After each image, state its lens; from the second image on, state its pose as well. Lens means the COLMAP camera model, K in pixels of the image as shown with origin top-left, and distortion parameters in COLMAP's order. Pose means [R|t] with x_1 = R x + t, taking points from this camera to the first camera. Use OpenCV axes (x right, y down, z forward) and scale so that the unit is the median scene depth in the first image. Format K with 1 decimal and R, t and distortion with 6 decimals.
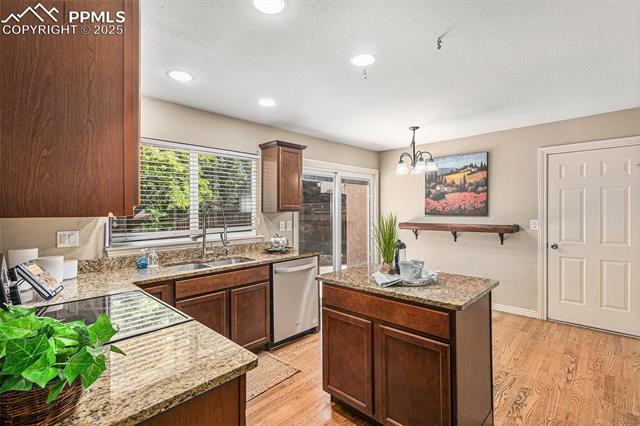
lens RADIAL K [[292.5, 0, 321.7], [0, 292.5, 211.8], [0, 0, 1]] dist [-0.000738, 0.000010]
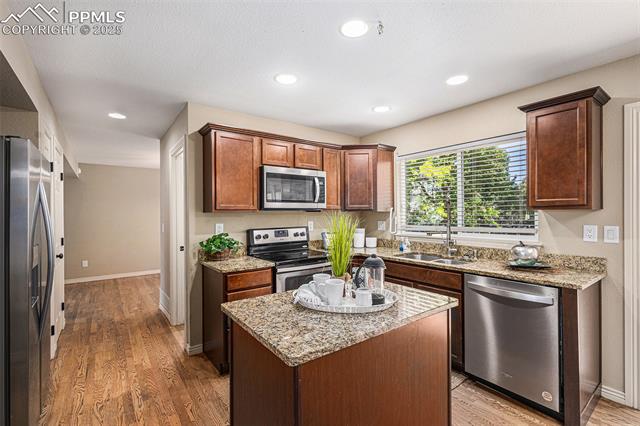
lens RADIAL K [[292.5, 0, 321.7], [0, 292.5, 211.8], [0, 0, 1]] dist [-0.000738, 0.000010]
pose [[-0.161870, 0.013834, -0.986715, 0.664355], [0.010922, 0.999866, 0.012226, -0.010188], [0.986752, -0.008798, -0.161999, 0.699652]]
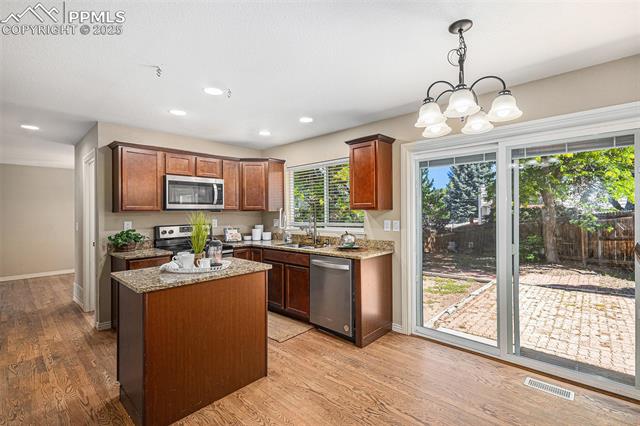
lens RADIAL K [[291.2, 0, 323.2], [0, 291.2, 208.8], [0, 0, 1]] dist [-0.002609, -0.001454]
pose [[0.024333, 0.006145, -0.999685, 0.955133], [0.010009, 0.999929, 0.006390, -0.013803], [0.999654, -0.010161, 0.024270, 0.970652]]
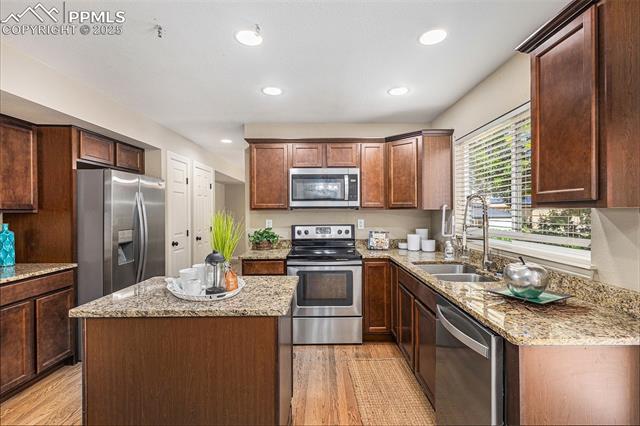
lens RADIAL K [[291.2, 0, 323.2], [0, 291.2, 208.8], [0, 0, 1]] dist [-0.002609, -0.001454]
pose [[-0.718772, 0.015407, -0.695075, 0.402933], [0.016938, 0.999846, 0.004647, -0.007173], [0.695040, -0.008433, -0.718922, 1.205612]]
